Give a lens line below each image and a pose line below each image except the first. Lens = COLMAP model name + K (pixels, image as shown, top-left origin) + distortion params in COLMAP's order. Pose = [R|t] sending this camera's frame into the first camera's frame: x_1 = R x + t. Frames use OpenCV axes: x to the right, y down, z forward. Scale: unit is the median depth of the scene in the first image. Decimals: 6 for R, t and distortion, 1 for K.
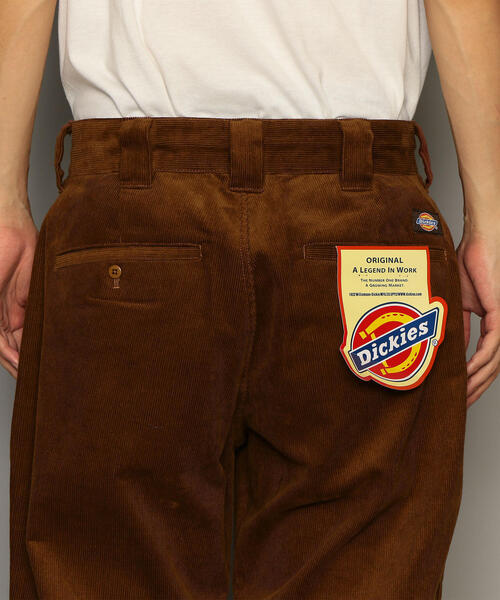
lens RADIAL K [[3850.0, 0, 250.0], [0, 3850.0, 300.0], [0, 0, 1]] dist [-1.764101, -19.936638]
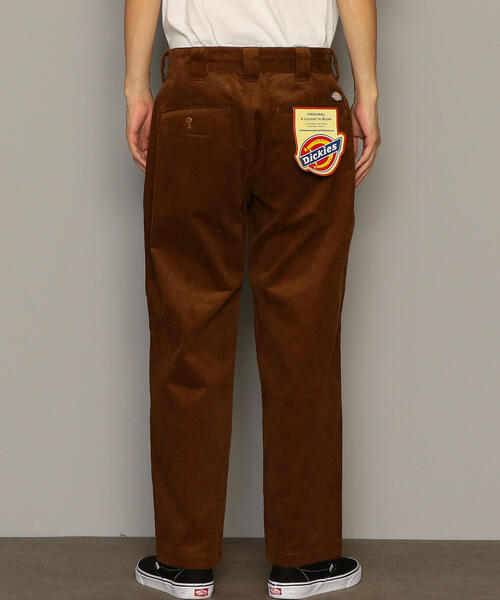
lens RADIAL K [[1327.1, 0, 250.0], [0, 1327.1, 300.0], [0, 0, 1]] dist [-0.265914, 0.034181]
pose [[0.999801, 0.005611, -0.019128, 0.013178], [-0.003635, 0.994796, 0.101817, 0.017229], [0.019600, -0.101728, 0.994619, 0.269938]]
